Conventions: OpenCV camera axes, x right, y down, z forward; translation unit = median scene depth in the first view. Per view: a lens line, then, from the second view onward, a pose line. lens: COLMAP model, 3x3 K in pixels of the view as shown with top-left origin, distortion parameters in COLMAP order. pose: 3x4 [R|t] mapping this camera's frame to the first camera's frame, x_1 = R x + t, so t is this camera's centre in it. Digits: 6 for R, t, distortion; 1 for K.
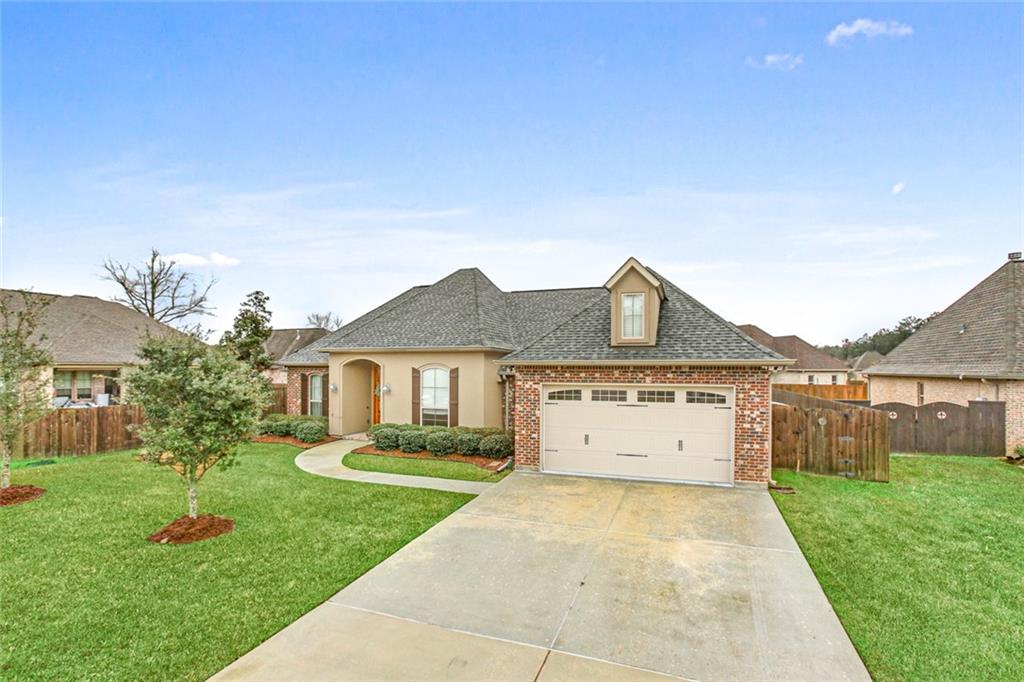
lens RADIAL K [[468.6, 0, 510.5], [0, 468.6, 349.7], [0, 0, 1]] dist [-0.064984, 0.034184]
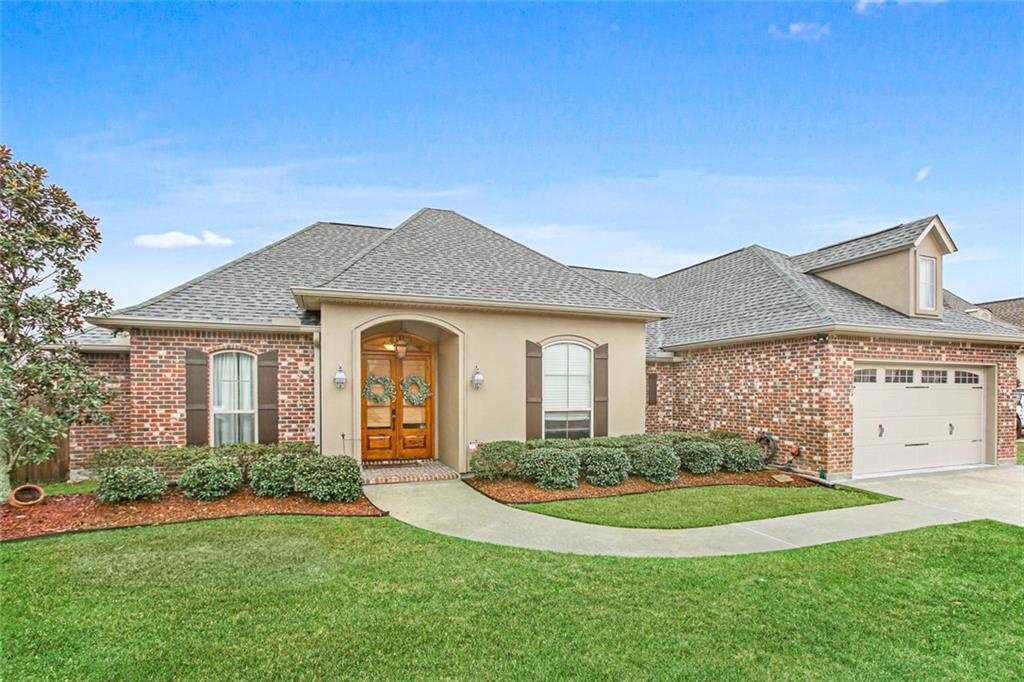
lens RADIAL K [[472.7, 0, 512.7], [0, 472.7, 385.9], [0, 0, 1]] dist [-0.000515, 0.000119]
pose [[0.743338, 0.010093, 0.668840, -0.632133], [-0.026941, 0.999527, 0.014859, 0.088392], [-0.668373, -0.029064, 0.743258, 0.606074]]
